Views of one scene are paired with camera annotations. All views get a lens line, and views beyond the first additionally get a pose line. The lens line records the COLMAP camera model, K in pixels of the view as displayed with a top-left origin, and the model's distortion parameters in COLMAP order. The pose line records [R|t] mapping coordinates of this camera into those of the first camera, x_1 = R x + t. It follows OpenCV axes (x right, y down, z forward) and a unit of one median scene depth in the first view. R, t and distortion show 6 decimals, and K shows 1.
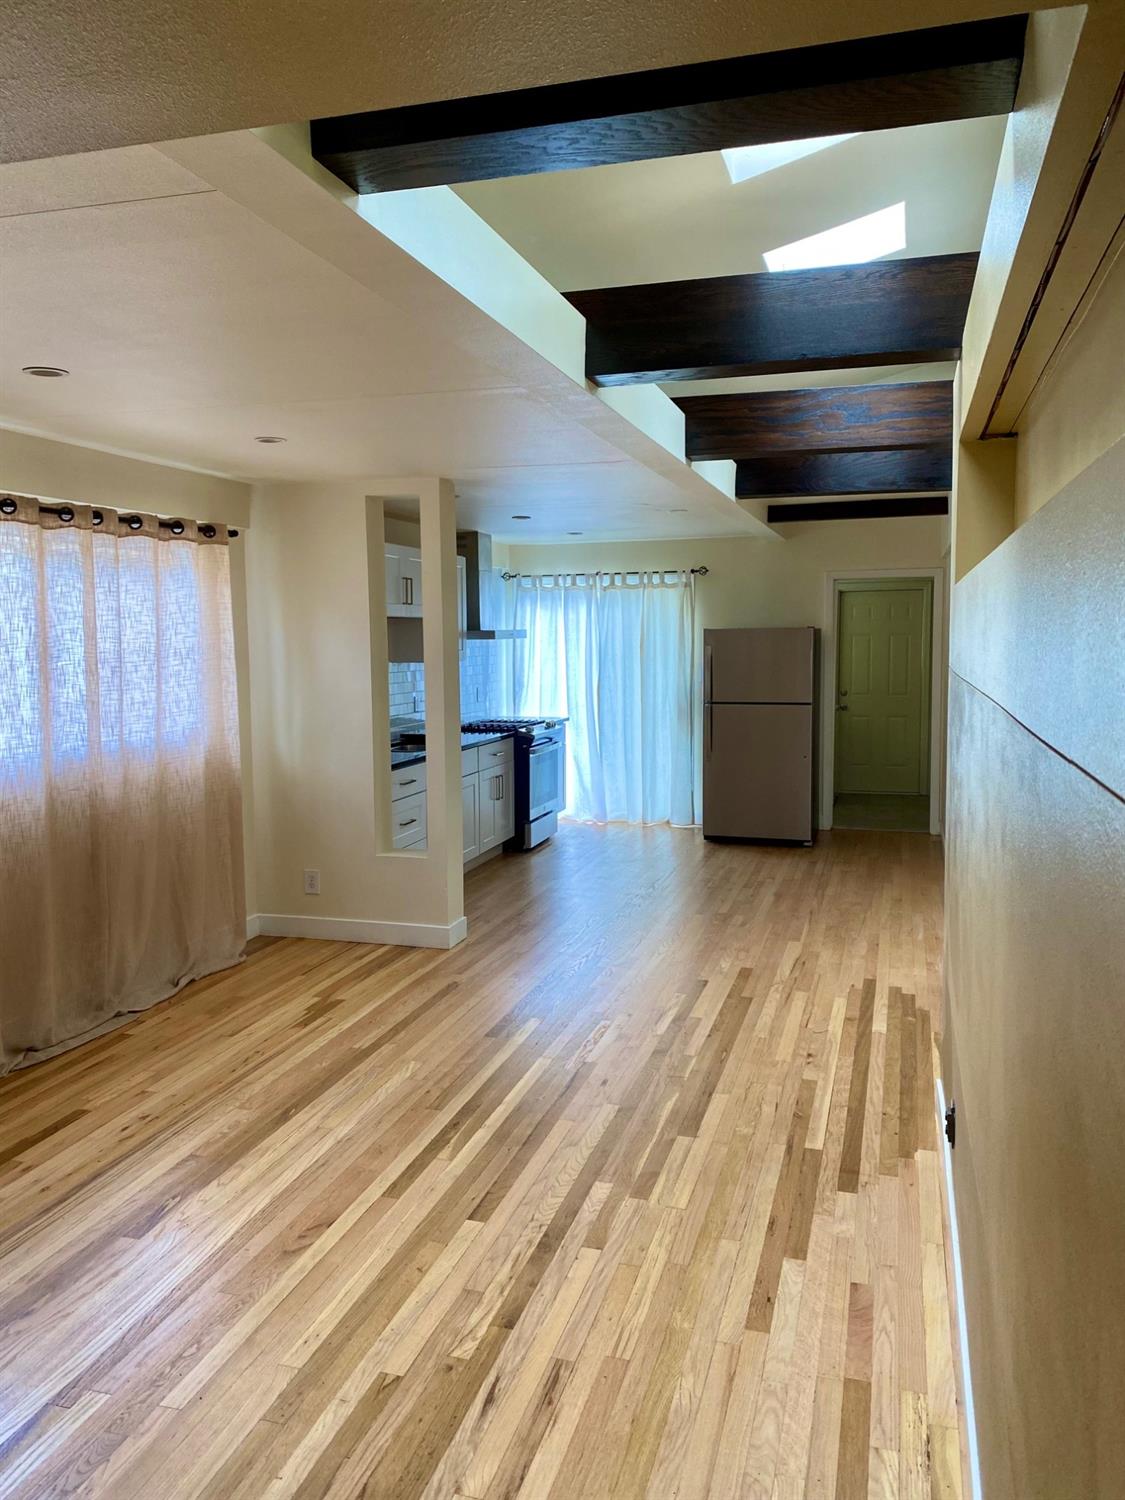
lens RADIAL K [[1151.4, 0, 567.6], [0, 1151.4, 746.9], [0, 0, 1]] dist [0.012373, -0.009333]
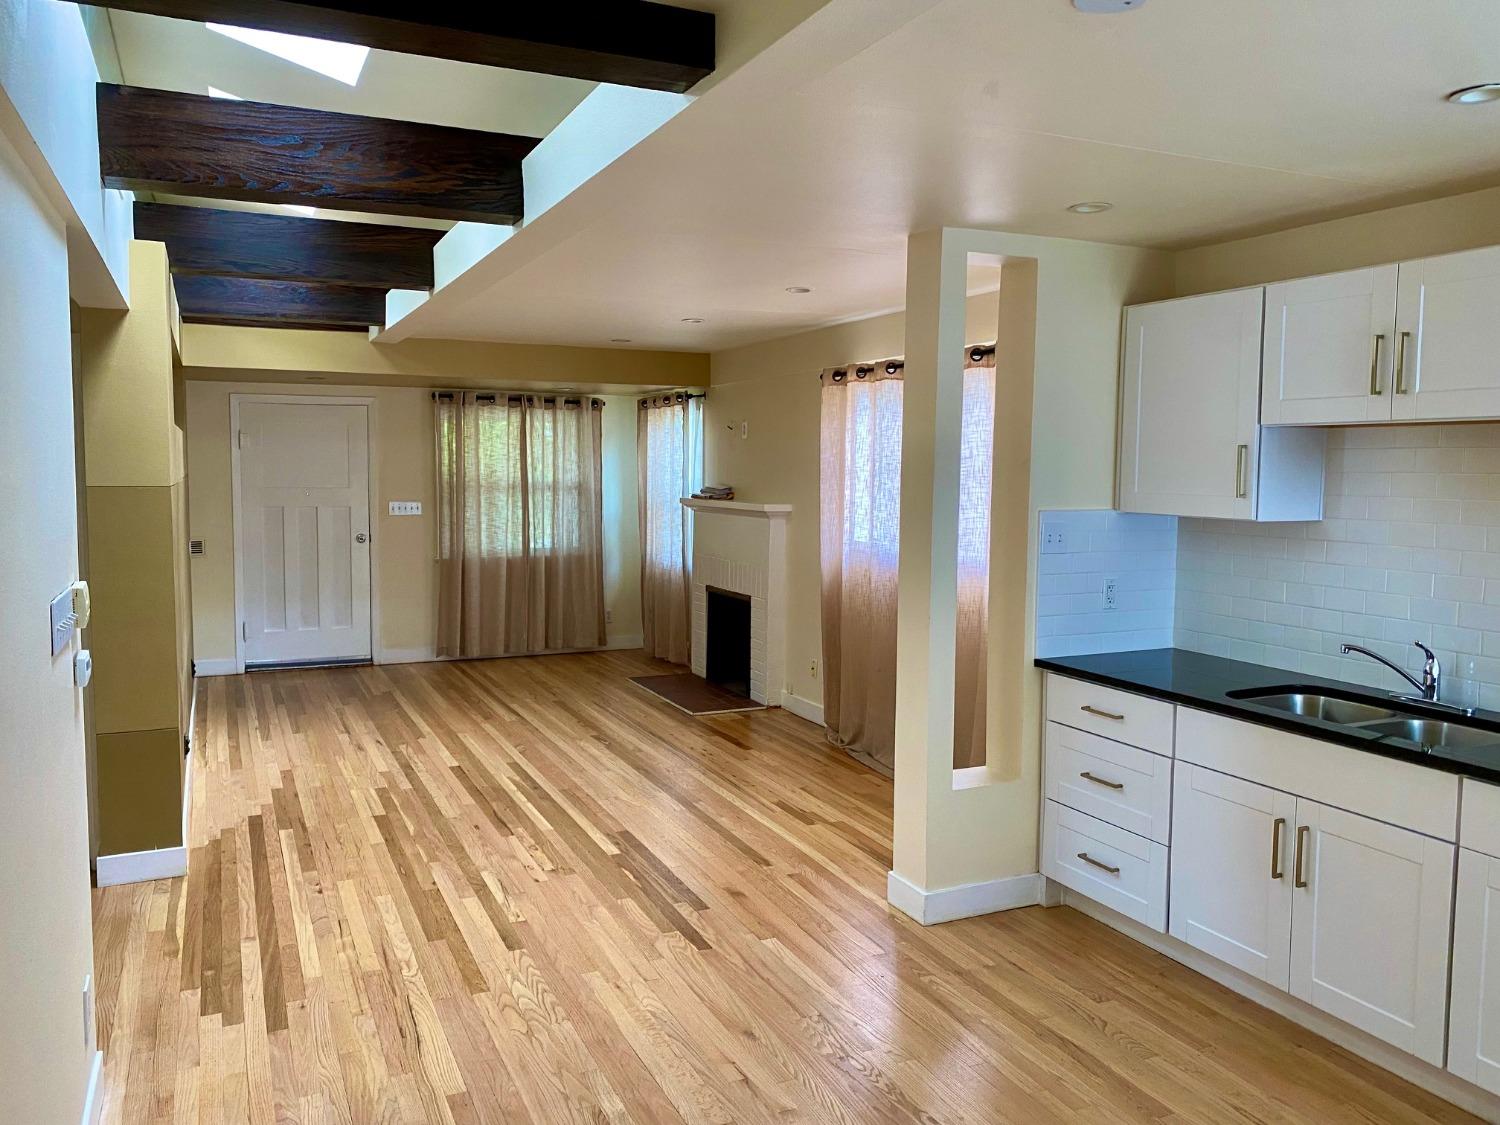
lens RADIAL K [[1151.4, 0, 759.7], [0, 1151.4, 556.8], [0, 0, 1]] dist [0.012373, -0.009333]
pose [[-0.748557, 0.059958, -0.660354, 0.662362], [-0.065599, 0.984321, 0.163734, -0.233927], [0.659818, 0.165883, -0.732887, 2.266206]]
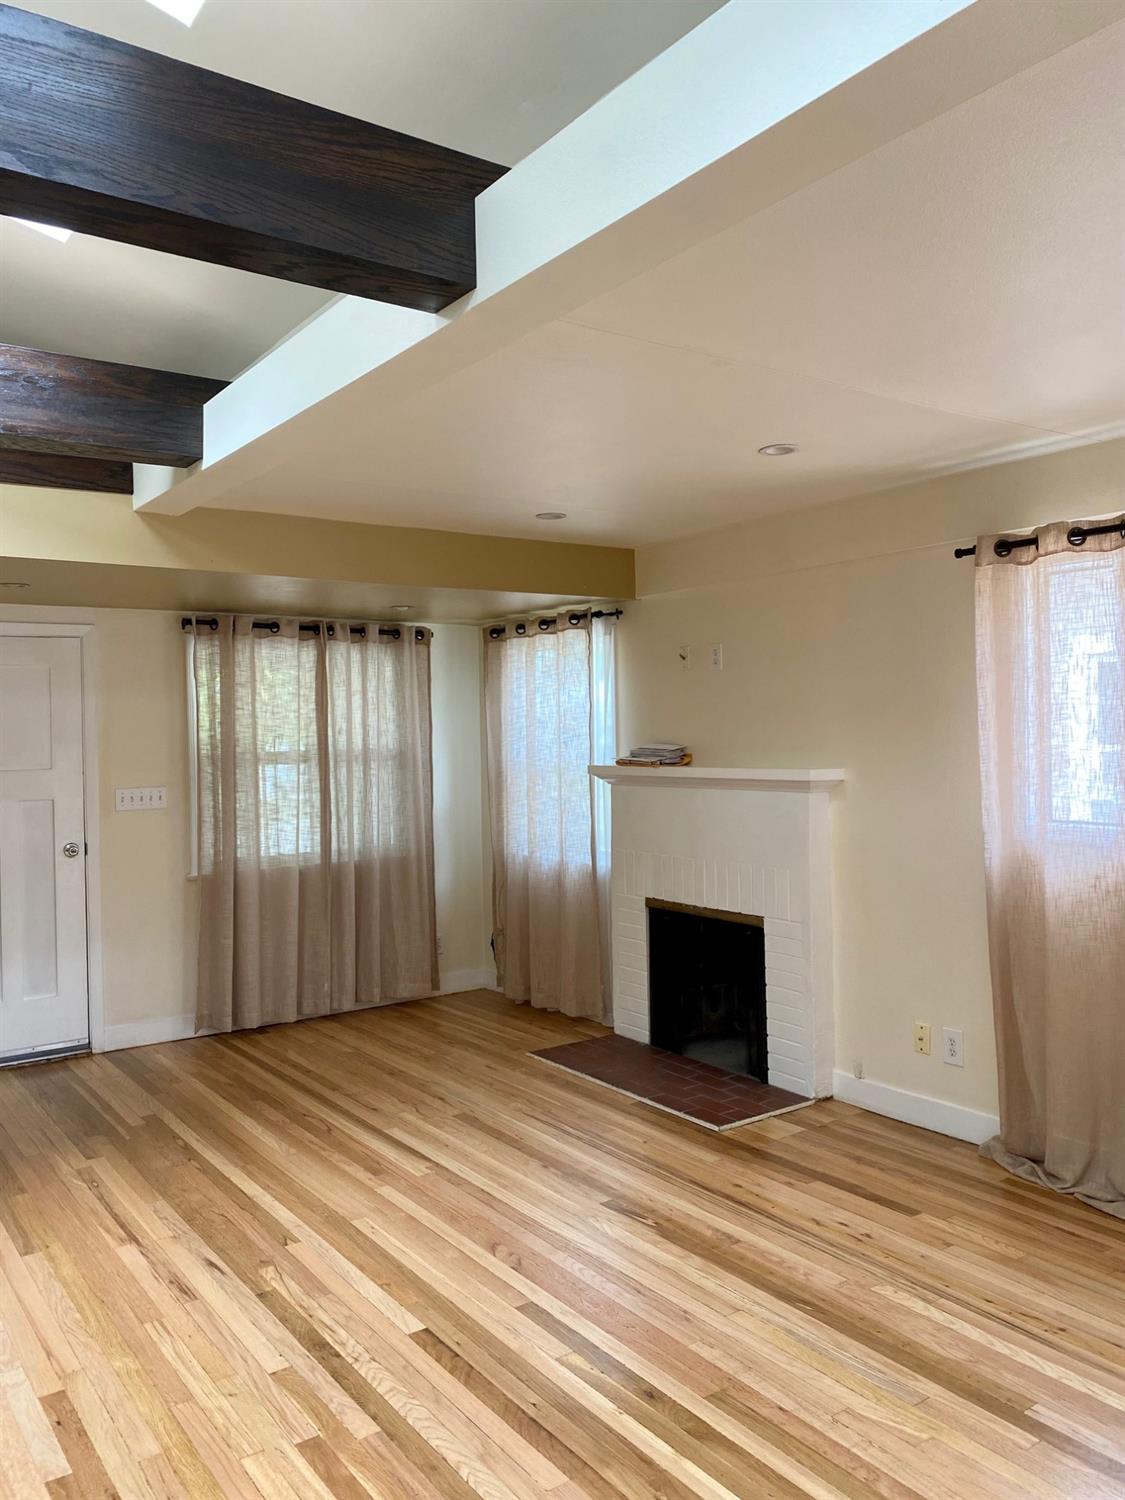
lens RADIAL K [[1151.4, 0, 558.5], [0, 1151.4, 739.5], [0, 0, 1]] dist [0.012373, -0.009333]
pose [[-0.620868, 0.029311, -0.783367, 0.472336], [-0.050515, 0.995728, 0.077293, -0.115216], [0.782286, 0.087561, -0.616735, 1.367035]]
